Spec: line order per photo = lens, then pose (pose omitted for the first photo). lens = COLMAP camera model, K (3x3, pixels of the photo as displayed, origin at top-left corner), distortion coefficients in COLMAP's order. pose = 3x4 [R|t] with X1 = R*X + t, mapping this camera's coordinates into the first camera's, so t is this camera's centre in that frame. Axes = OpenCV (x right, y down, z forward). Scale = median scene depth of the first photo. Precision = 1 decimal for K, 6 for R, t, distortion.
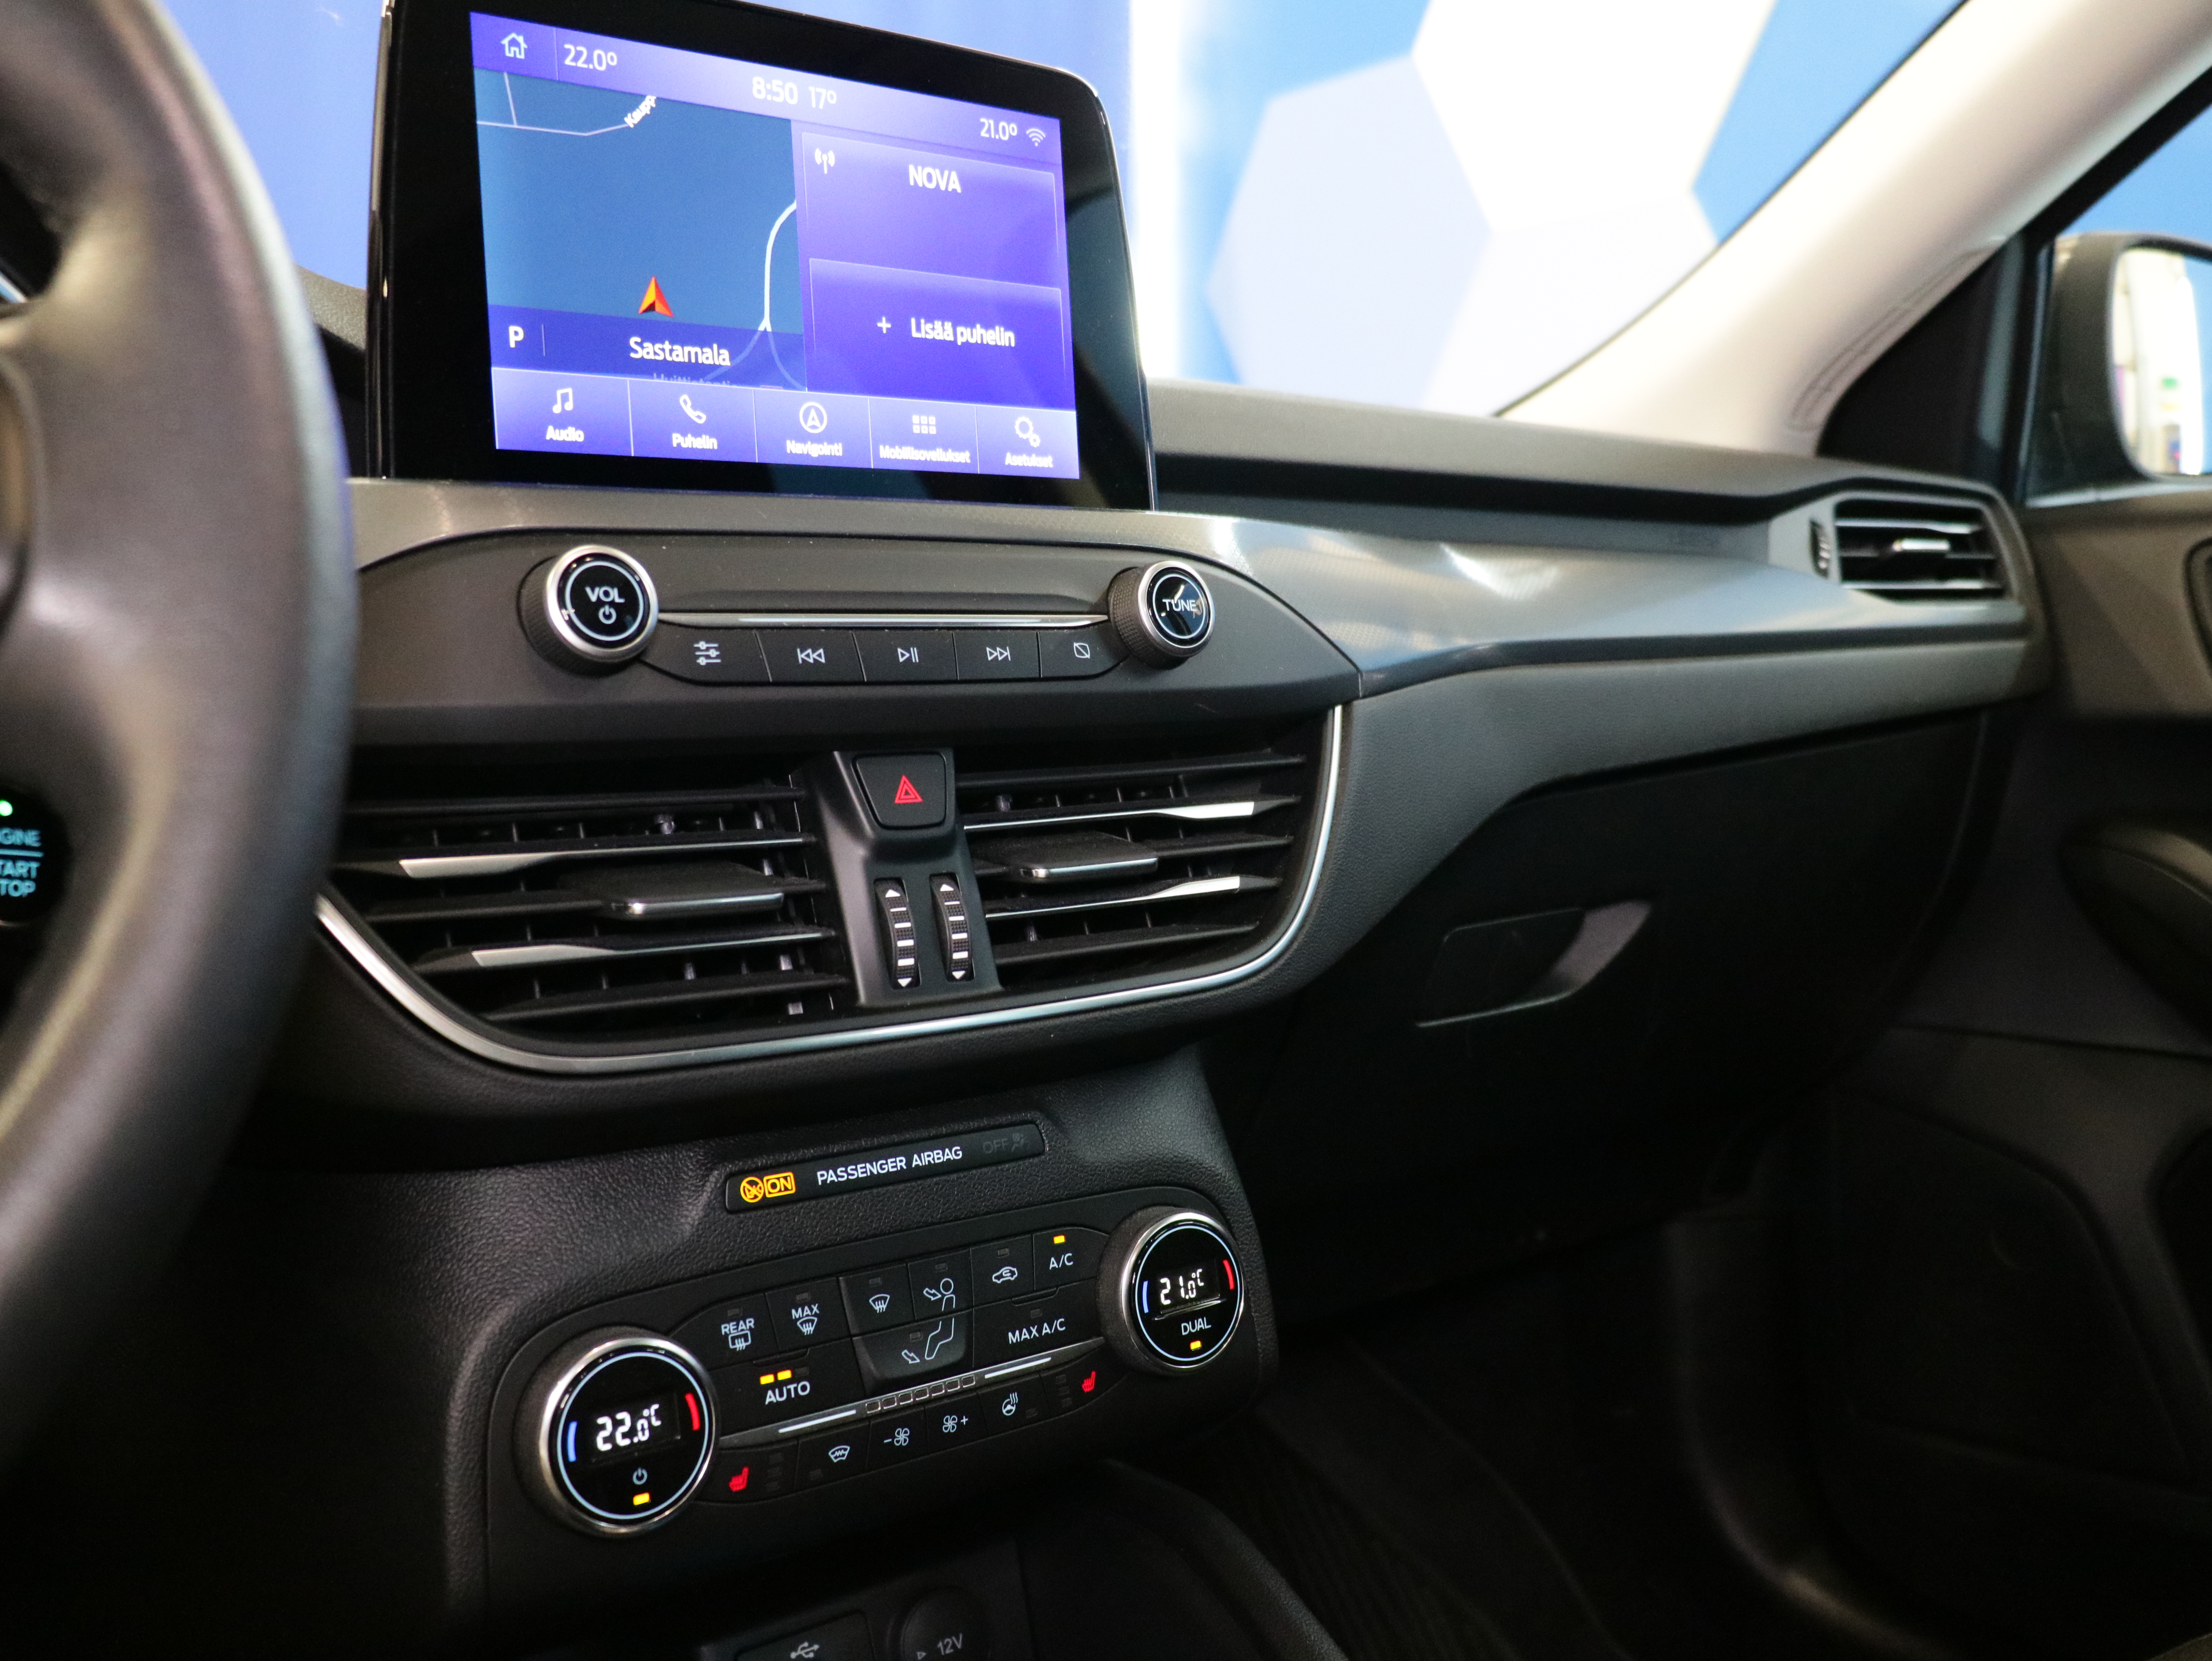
lens RADIAL K [[2013.1, 0, 1091.3], [0, 2013.1, 841.2], [0, 0, 1]] dist [-0.020793, 0.000000]
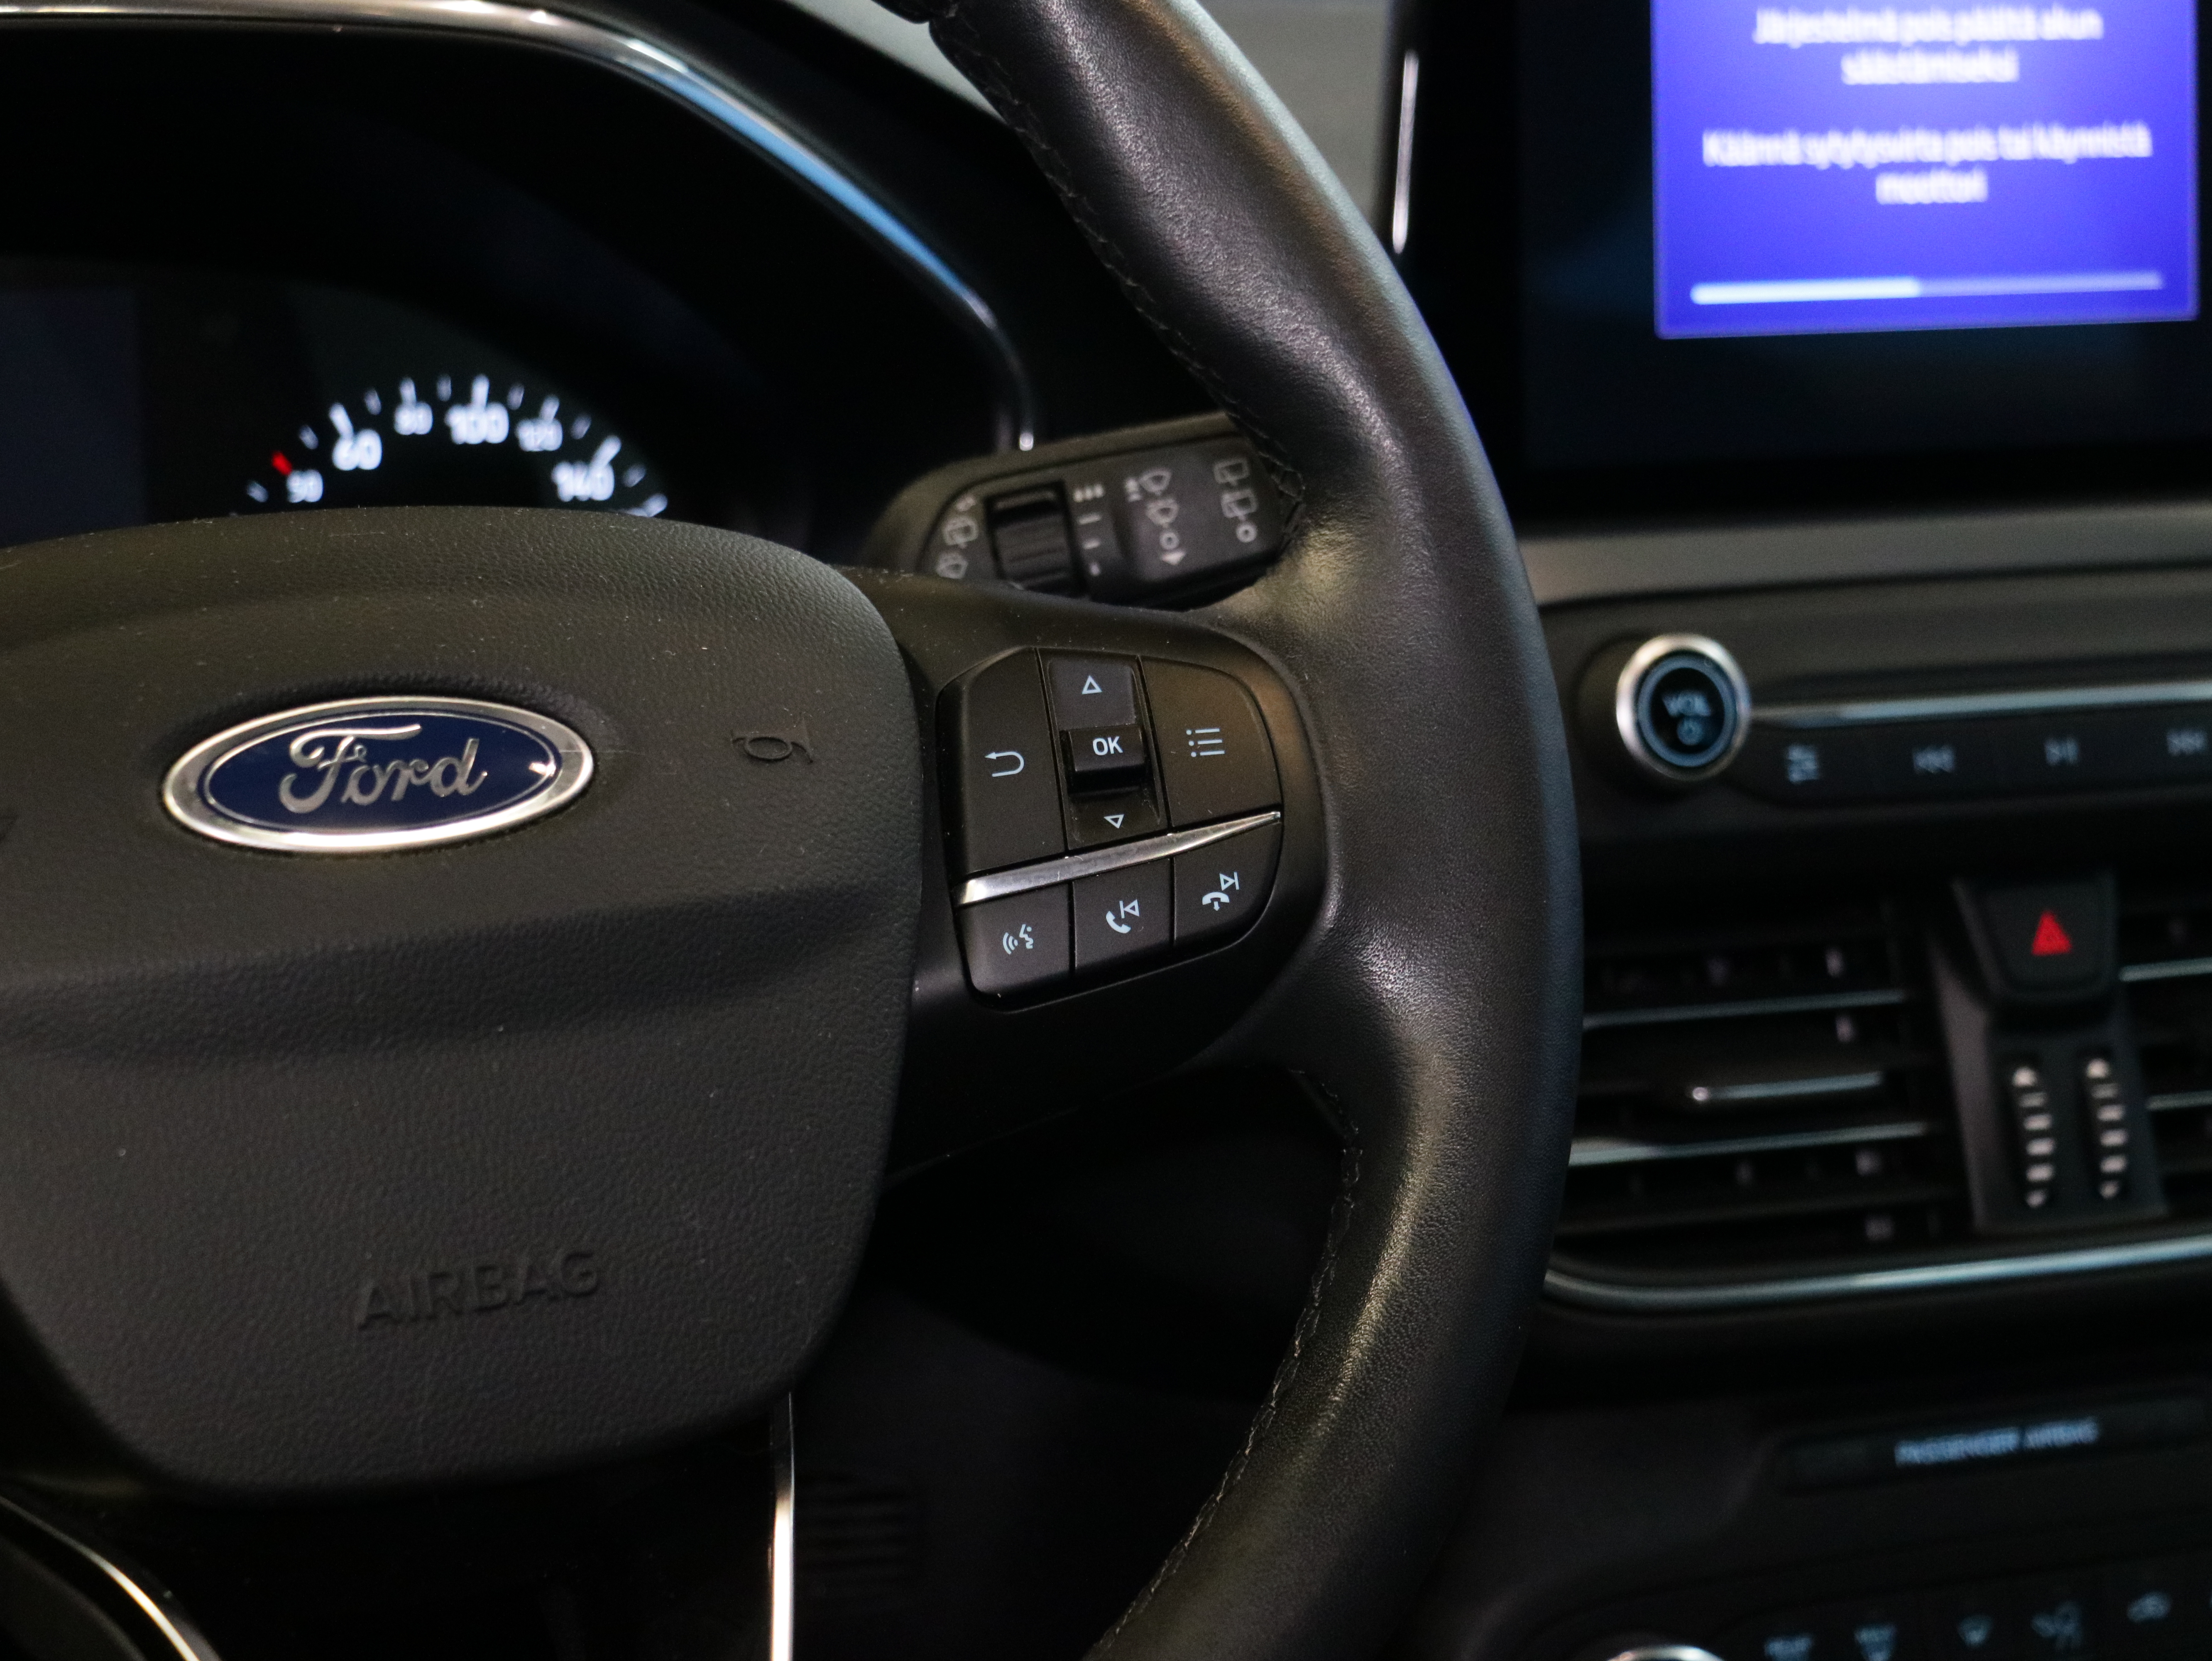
lens RADIAL K [[5964.0, 0, 1037.6], [0, 5964.0, 856.8], [0, 0, 1]] dist [-0.003115, 0.000000]
pose [[0.977877, 0.051022, -0.202863, -0.013792], [-0.034410, 0.995822, 0.084587, -0.213023], [0.206331, -0.075736, 0.975547, -1.116866]]
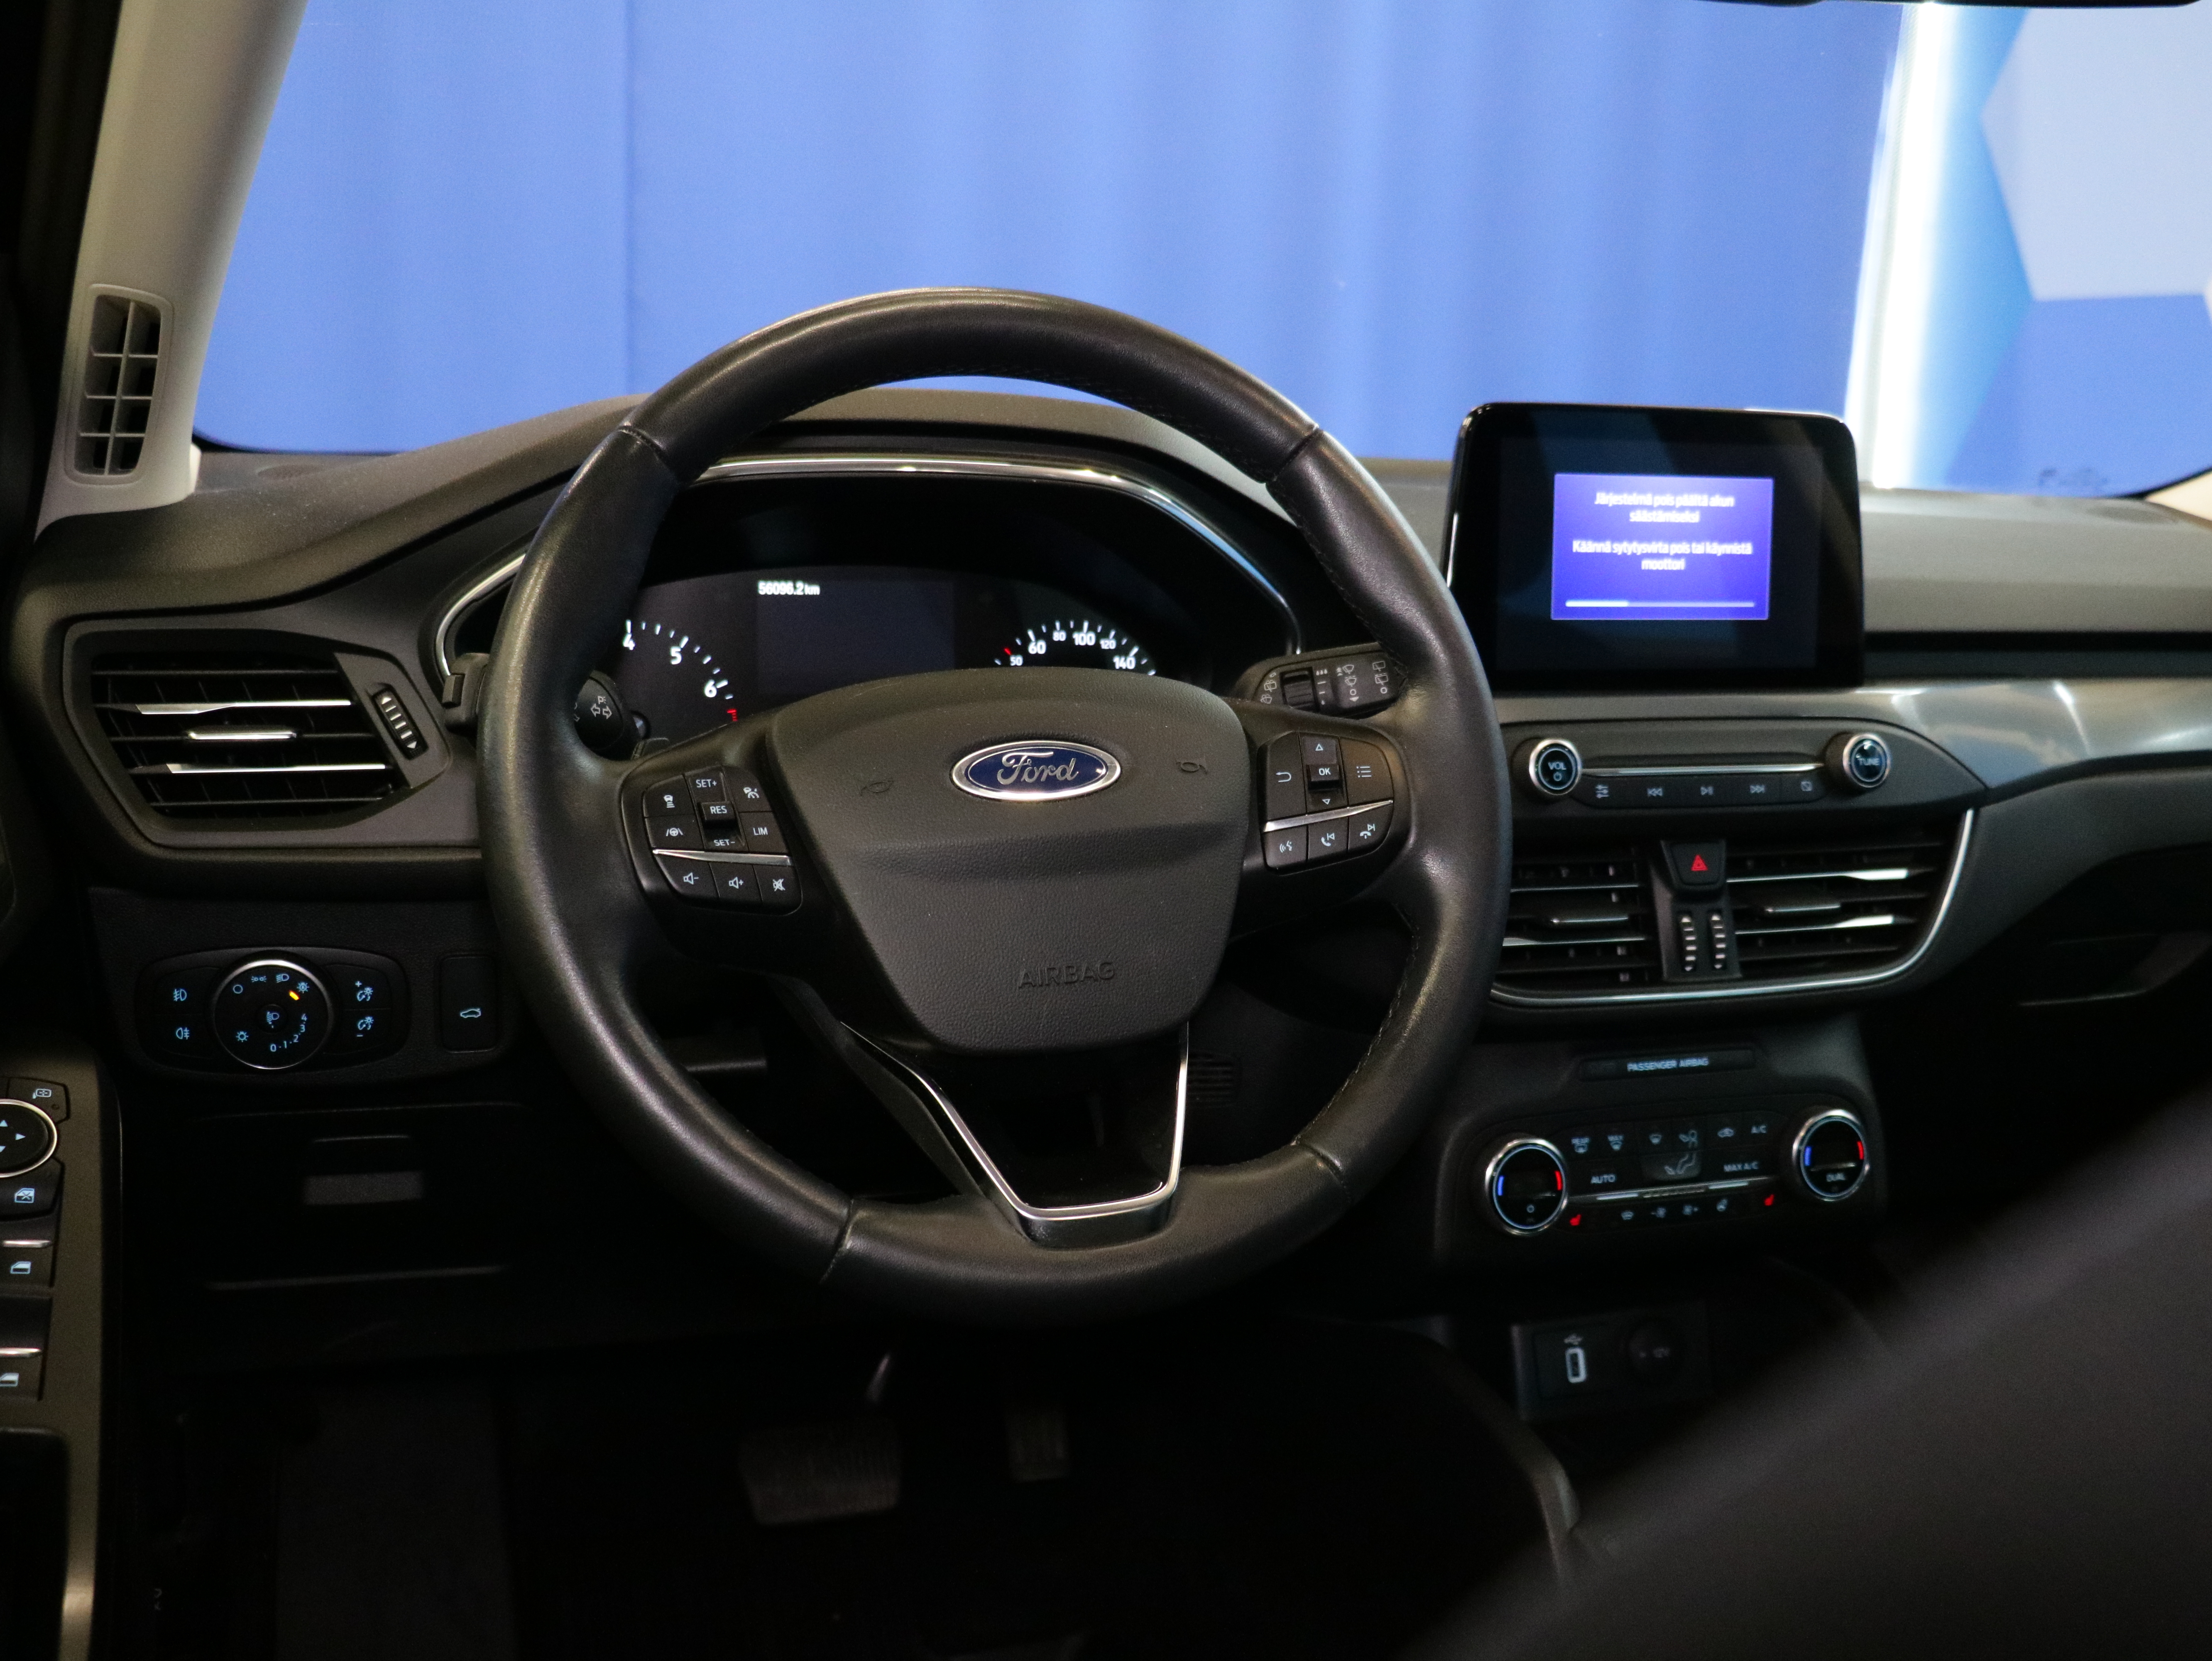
lens RADIAL K [[2261.6, 0, 1092.5], [0, 2261.6, 836.1], [0, 0, 1]] dist [-0.036022, 0.000000]
pose [[0.952516, 0.093888, -0.289652, -0.024861], [-0.068065, 0.992857, 0.097994, -0.203349], [0.296783, -0.073626, 0.952102, -1.052110]]
